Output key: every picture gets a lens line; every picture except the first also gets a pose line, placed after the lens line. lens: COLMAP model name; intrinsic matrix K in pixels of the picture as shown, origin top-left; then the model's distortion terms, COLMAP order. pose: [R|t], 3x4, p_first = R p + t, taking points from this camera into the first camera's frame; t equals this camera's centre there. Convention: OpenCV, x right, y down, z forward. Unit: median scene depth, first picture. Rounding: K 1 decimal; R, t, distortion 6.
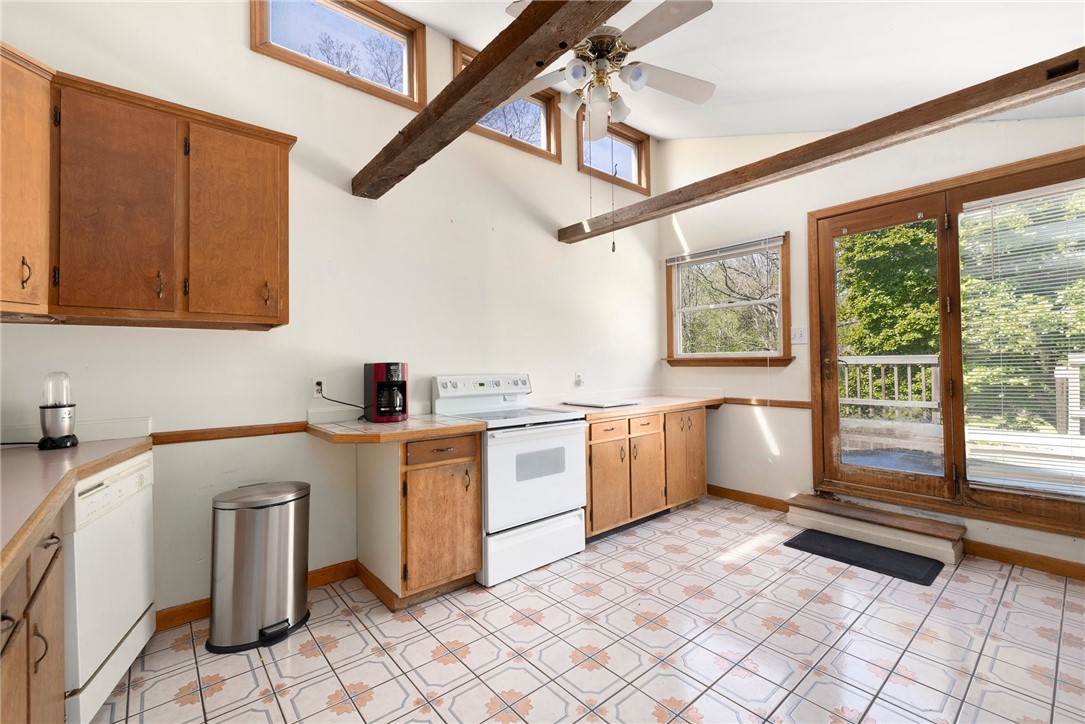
lens RADIAL K [[462.7, 0, 538.8], [0, 462.7, 360.9], [0, 0, 1]] dist [0.002654, -0.000124]
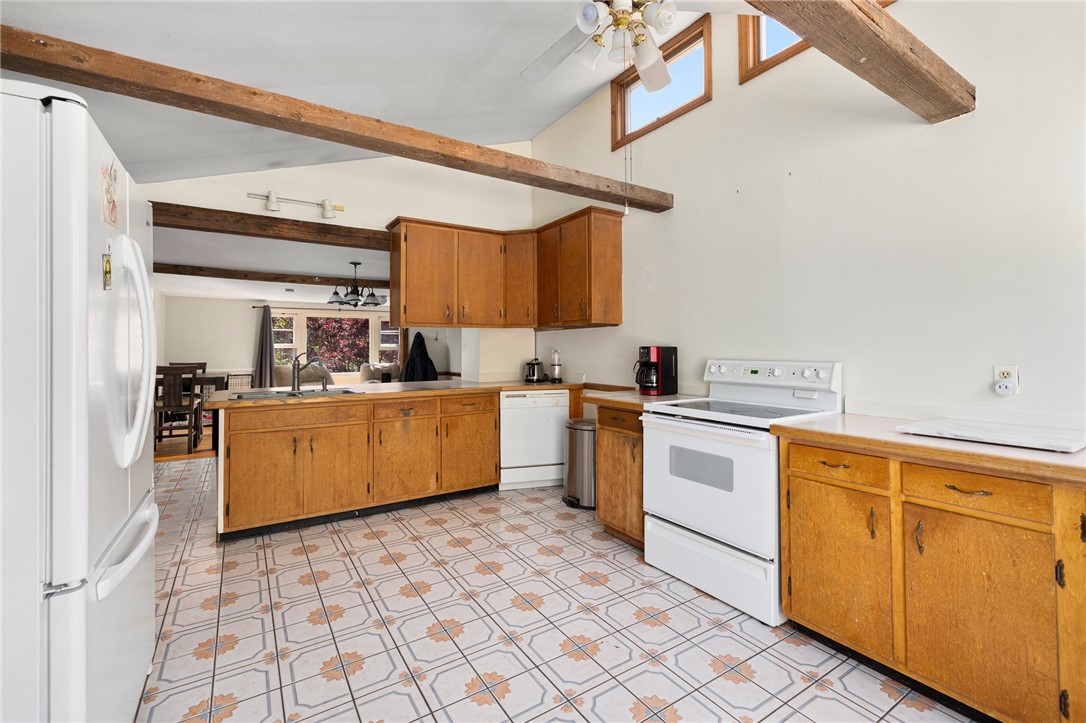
lens RADIAL K [[463.2, 0, 538.8], [0, 463.2, 350.8], [0, 0, 1]] dist [0.002654, -0.000124]
pose [[-0.128420, 0.010890, -0.991660, 0.919779], [0.008405, 0.999916, 0.009892, 0.001032], [0.991684, -0.007065, -0.128501, 0.869347]]
